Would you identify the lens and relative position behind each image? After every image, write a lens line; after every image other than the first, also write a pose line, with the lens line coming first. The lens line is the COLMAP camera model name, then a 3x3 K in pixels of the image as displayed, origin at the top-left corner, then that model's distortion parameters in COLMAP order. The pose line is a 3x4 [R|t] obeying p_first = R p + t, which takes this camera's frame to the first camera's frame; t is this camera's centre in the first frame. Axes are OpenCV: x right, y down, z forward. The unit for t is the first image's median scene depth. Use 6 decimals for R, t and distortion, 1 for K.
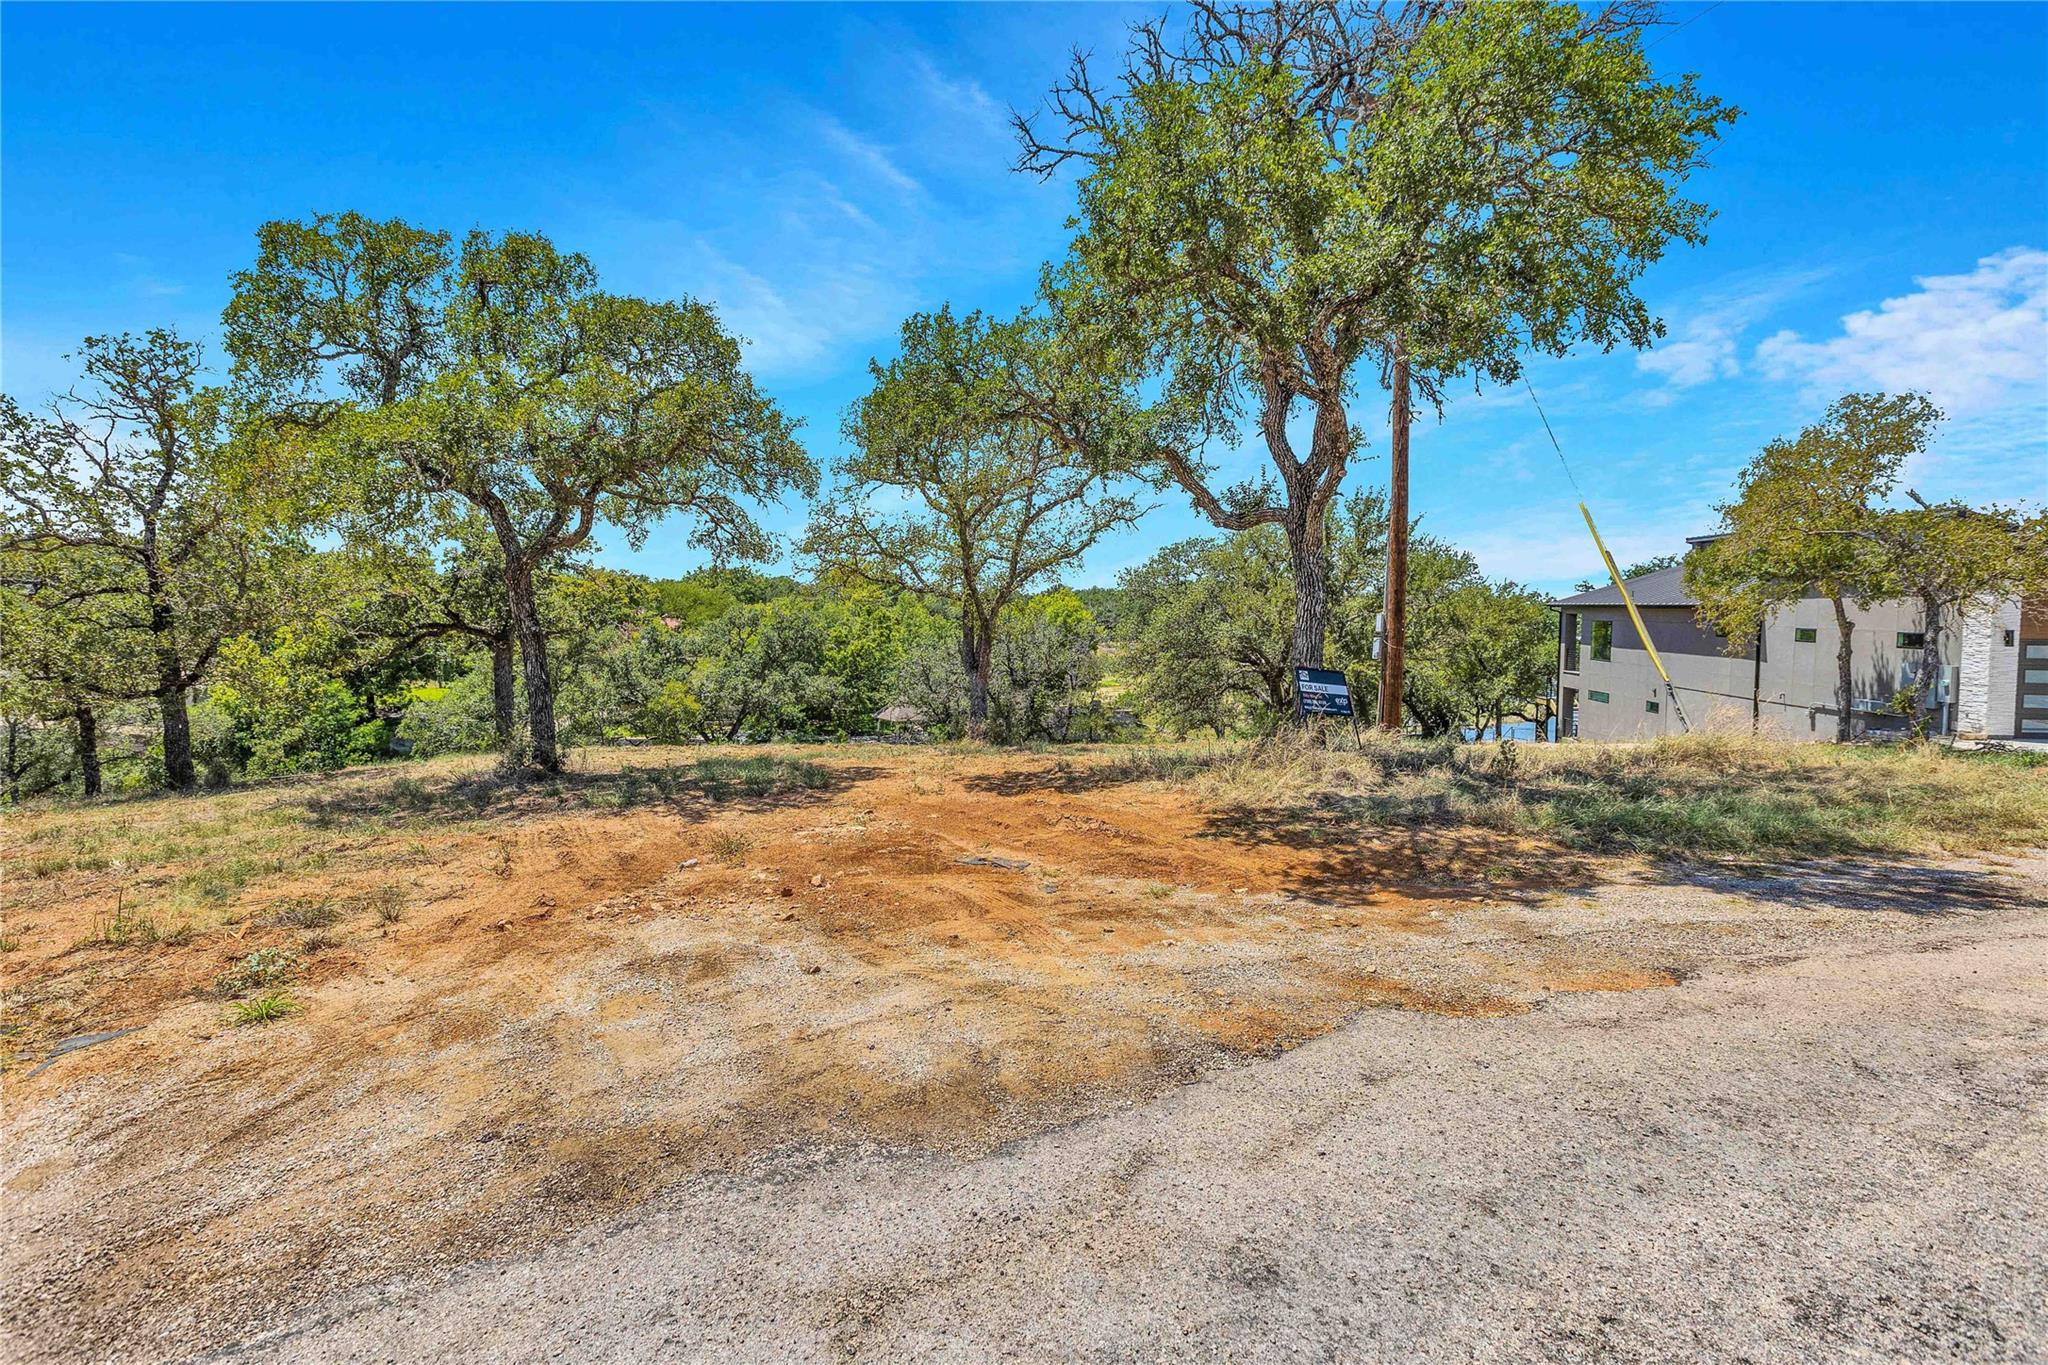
lens RADIAL K [[924.6, 0, 1025.4], [0, 924.6, 649.8], [0, 0, 1]] dist [-0.001367, -0.000625]
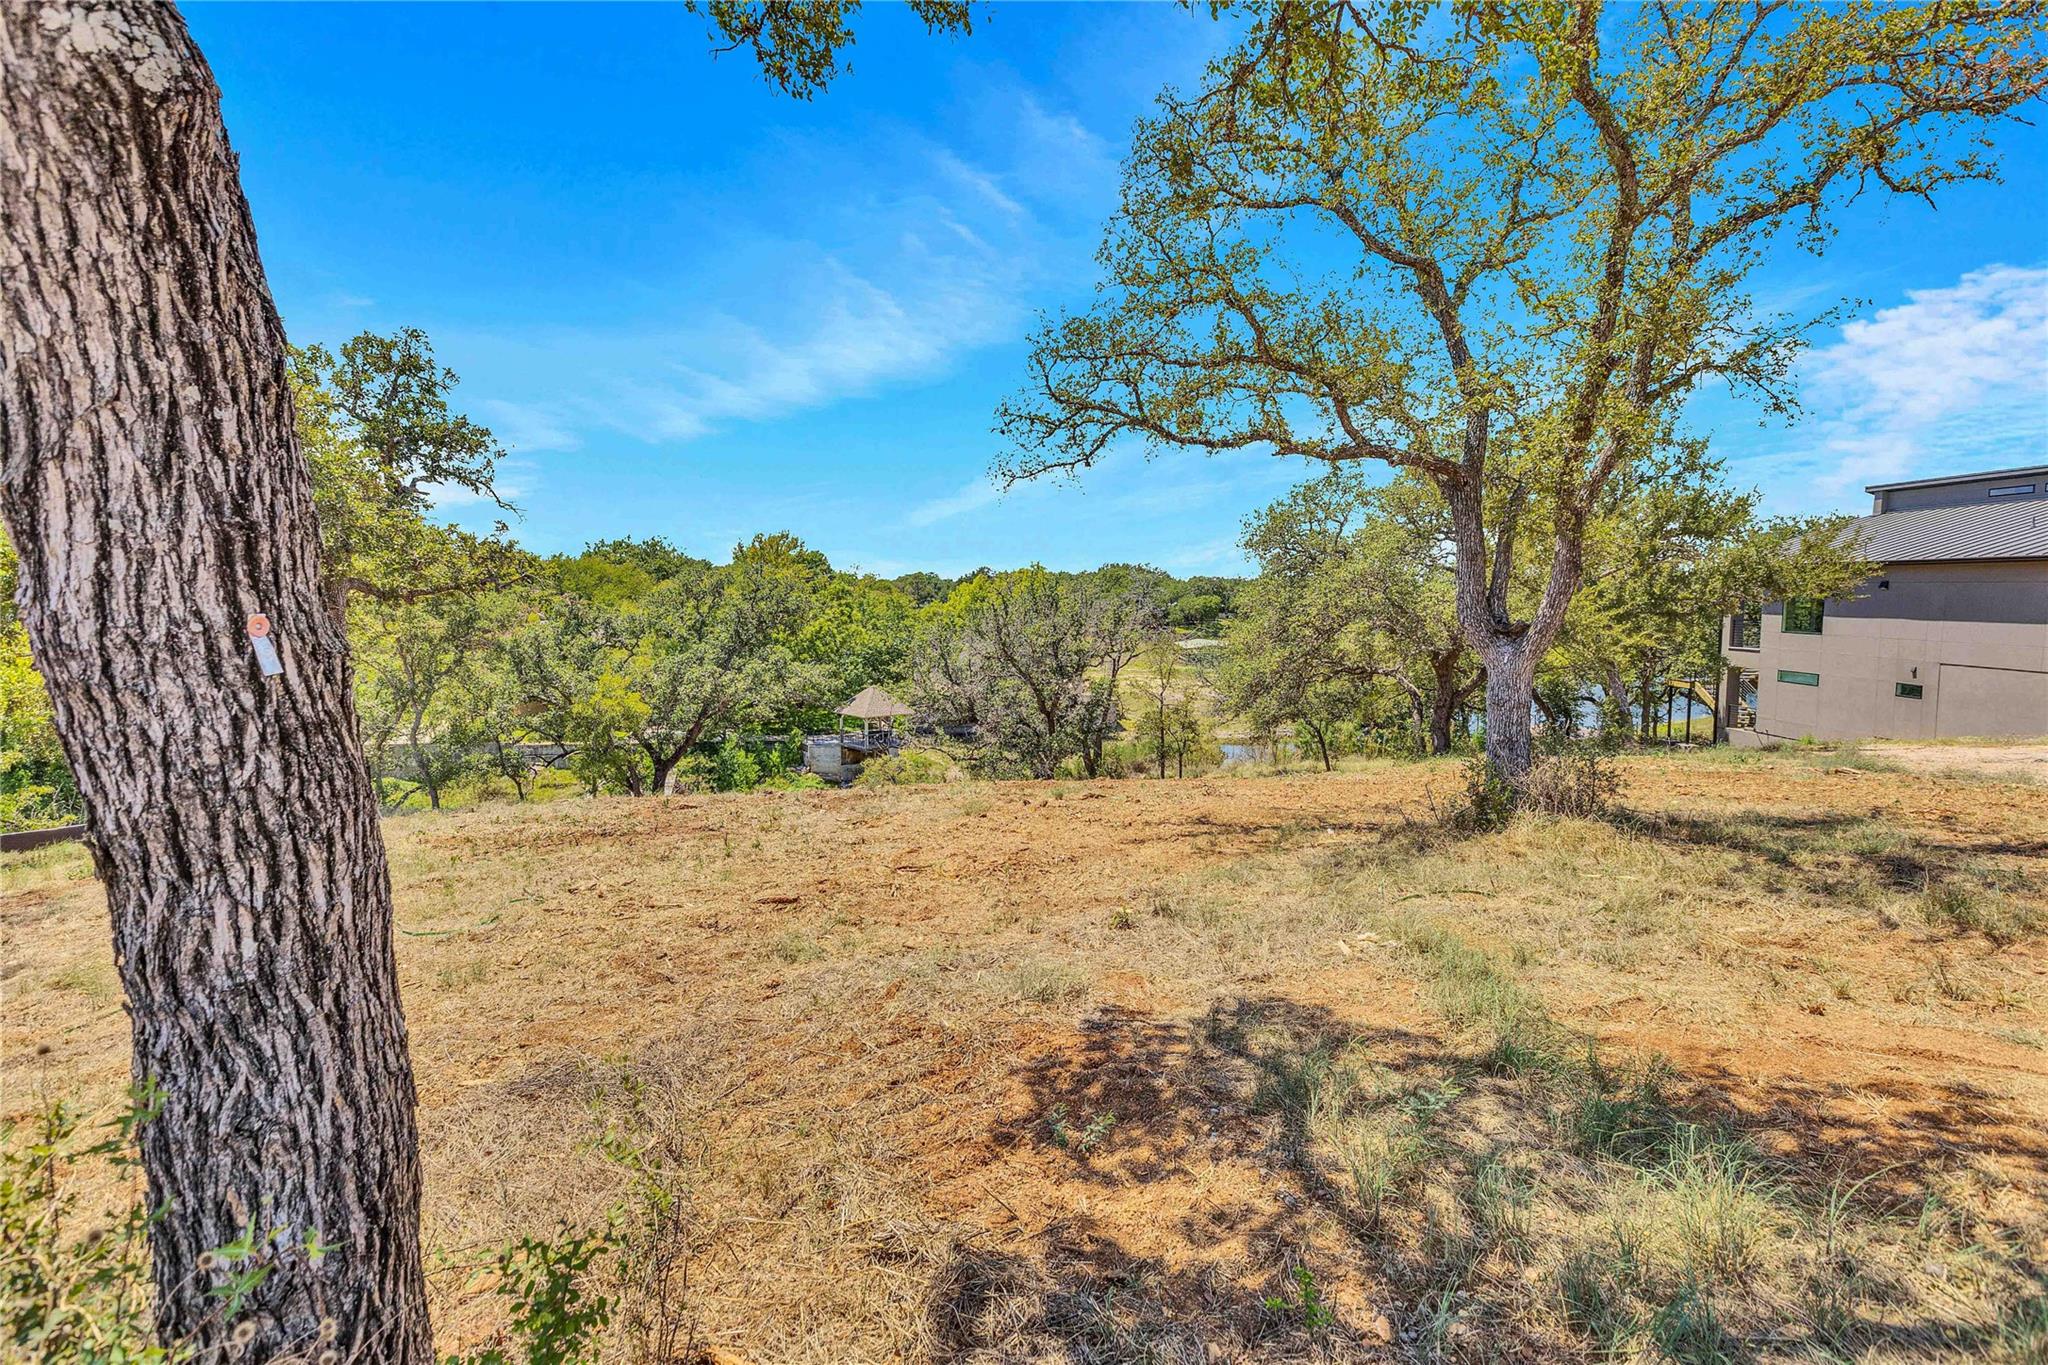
lens RADIAL K [[924.6, 0, 1025.4], [0, 924.6, 649.8], [0, 0, 1]] dist [-0.001367, -0.000625]
pose [[0.995273, -0.005780, 0.096942, -0.136590], [0.004441, 0.999892, 0.014027, 0.008009], [-0.097013, -0.013531, 0.995191, 0.278199]]
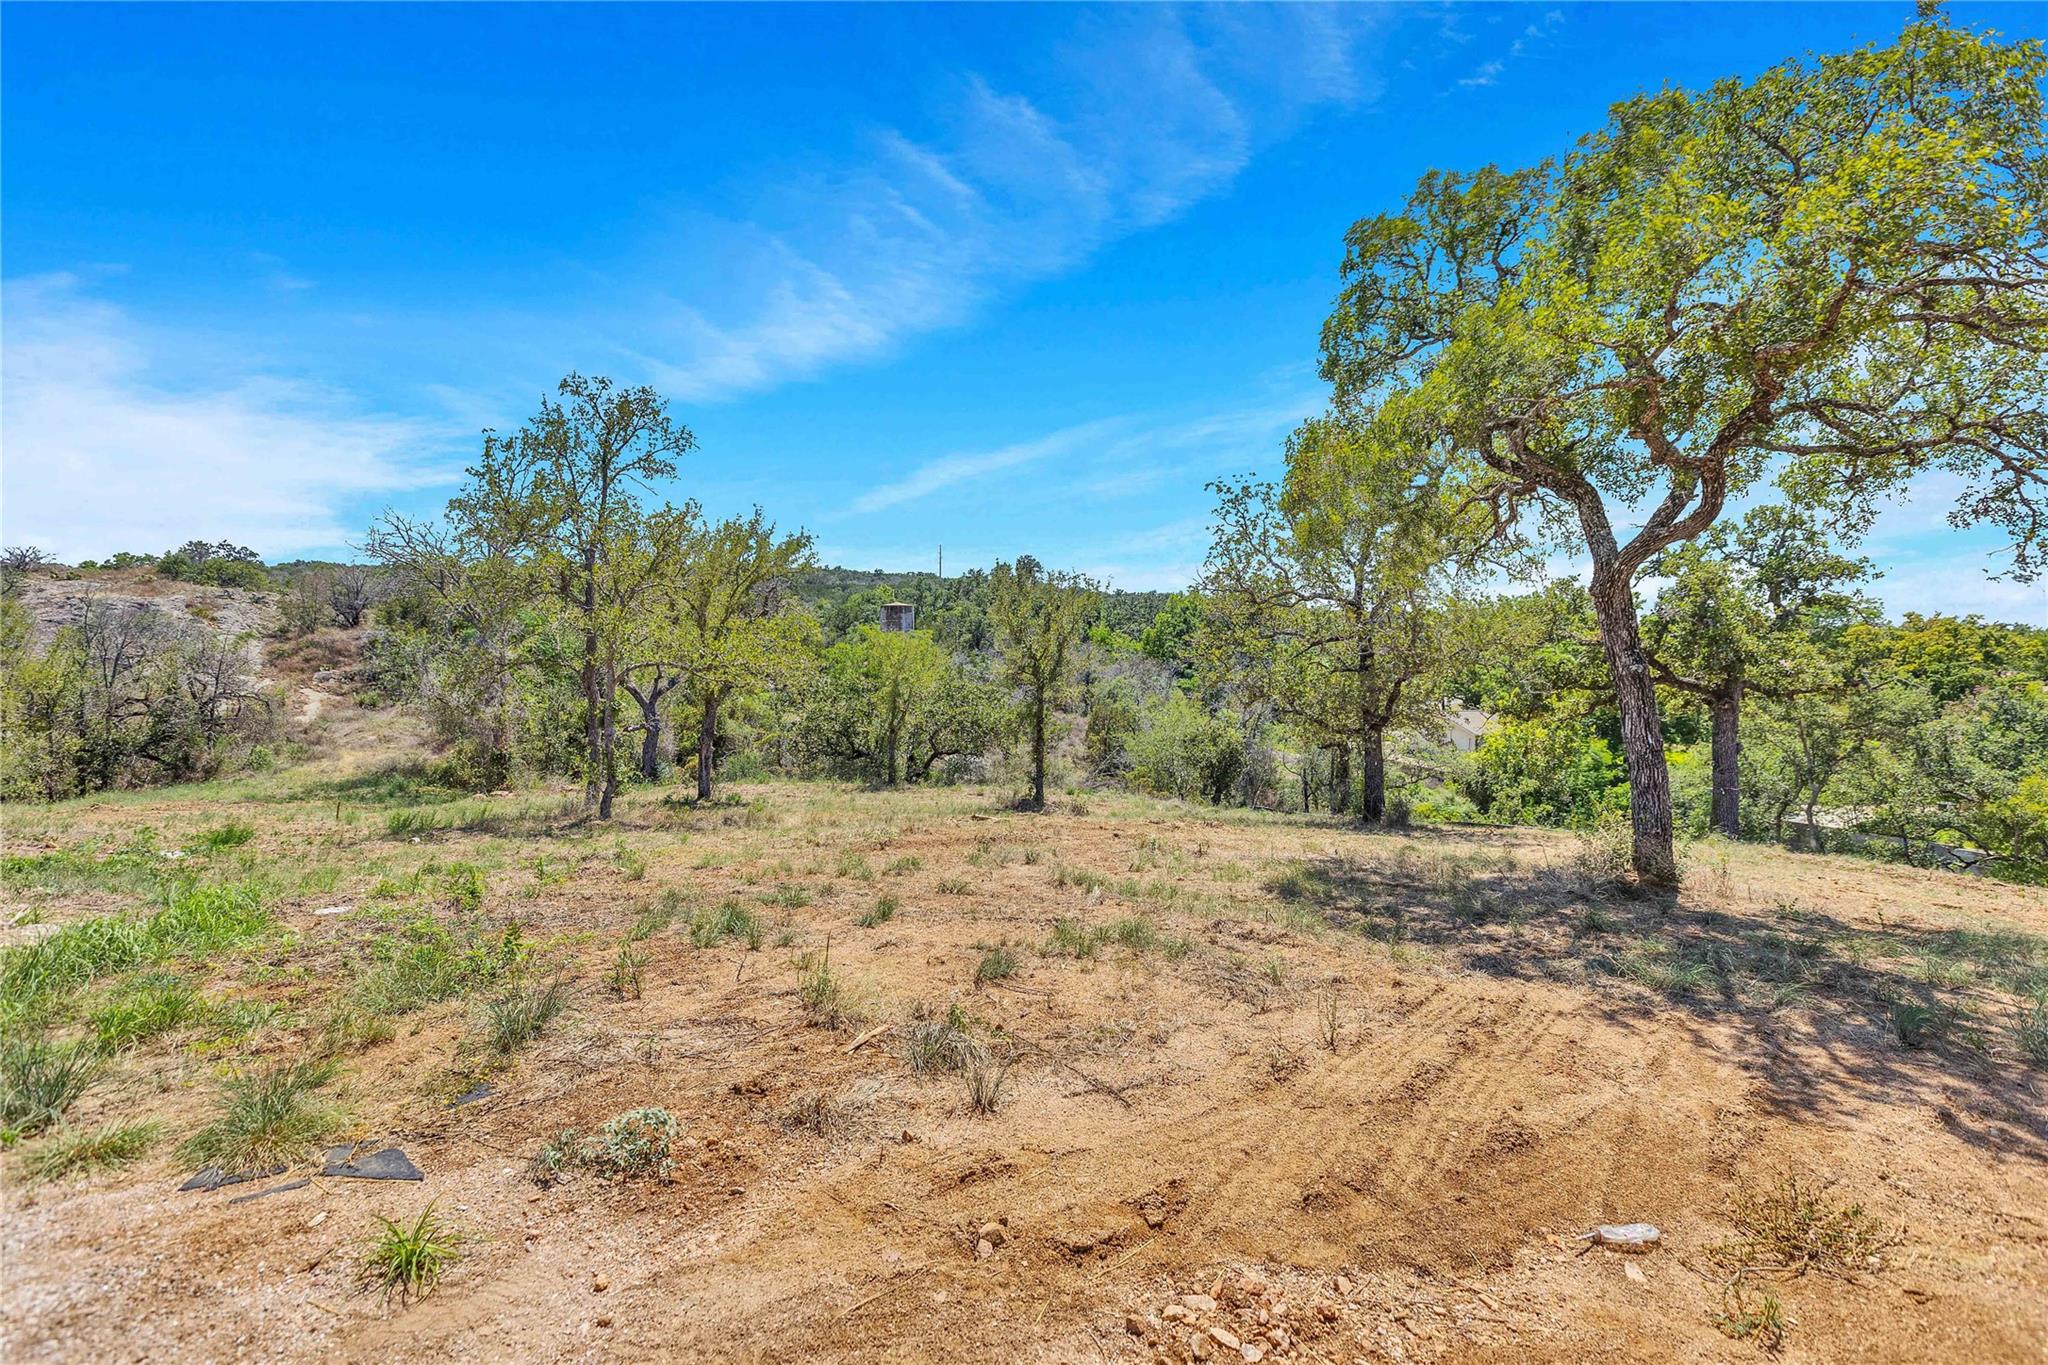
lens RADIAL K [[924.6, 0, 1025.4], [0, 924.6, 649.8], [0, 0, 1]] dist [-0.001367, -0.000625]
pose [[0.339977, -0.011397, -0.940365, -0.014933], [-0.051471, 0.998202, -0.030707, 0.002351], [0.939024, 0.058842, 0.338779, 0.113031]]
